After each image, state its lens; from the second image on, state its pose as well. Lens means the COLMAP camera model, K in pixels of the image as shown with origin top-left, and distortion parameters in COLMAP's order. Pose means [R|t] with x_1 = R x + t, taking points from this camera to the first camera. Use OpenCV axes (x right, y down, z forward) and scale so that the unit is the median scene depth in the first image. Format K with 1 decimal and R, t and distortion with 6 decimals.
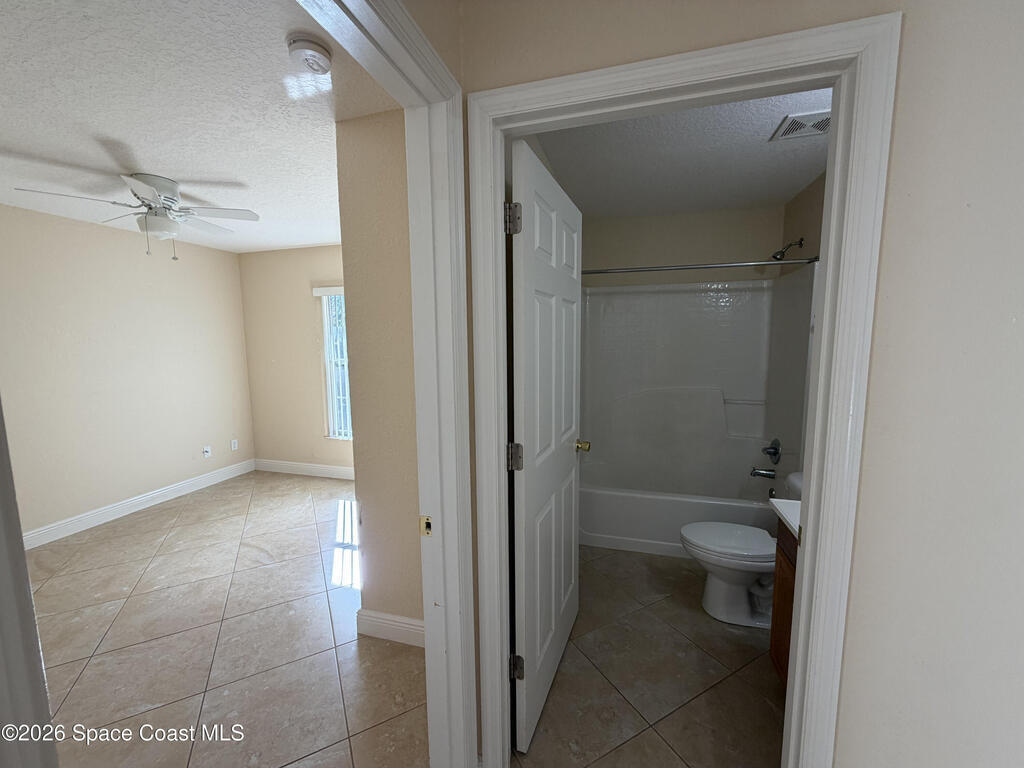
lens RADIAL K [[408.5, 0, 517.6], [0, 408.5, 383.7], [0, 0, 1]] dist [0.001643, -0.000385]
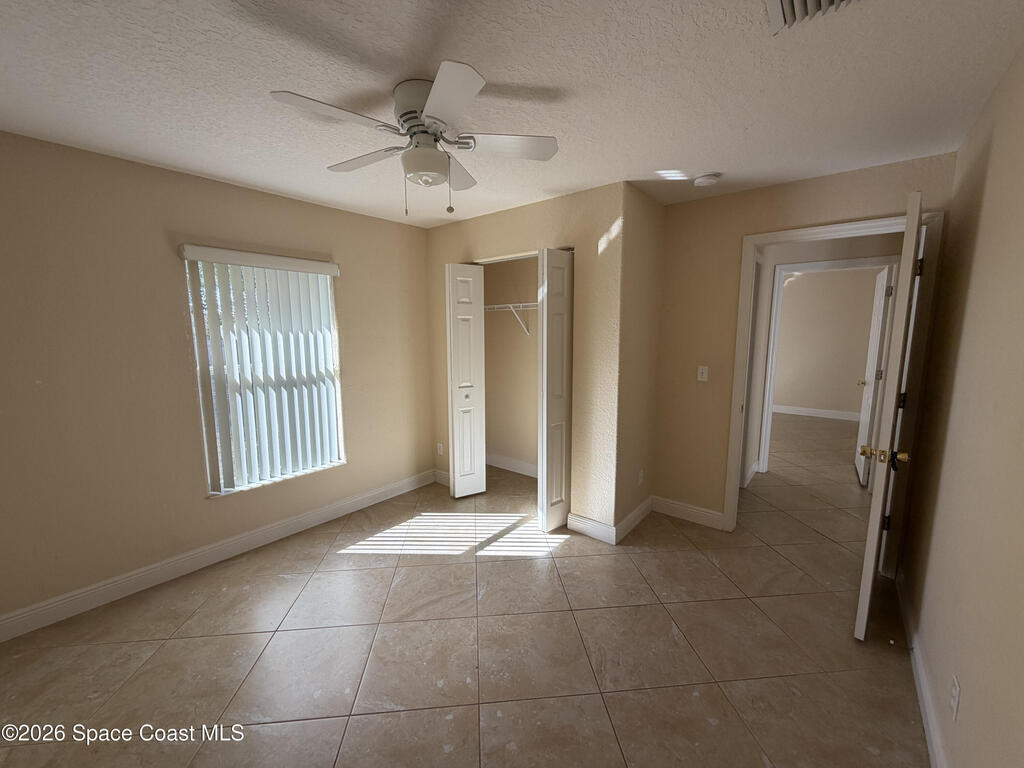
lens RADIAL K [[408.5, 0, 507.6], [0, 408.5, 383.7], [0, 0, 1]] dist [0.001643, -0.000385]
pose [[0.396929, -0.115998, 0.910490, -1.258545], [0.099756, 0.991558, 0.082838, -0.062332], [-0.912412, 0.057947, 0.405149, 0.535591]]
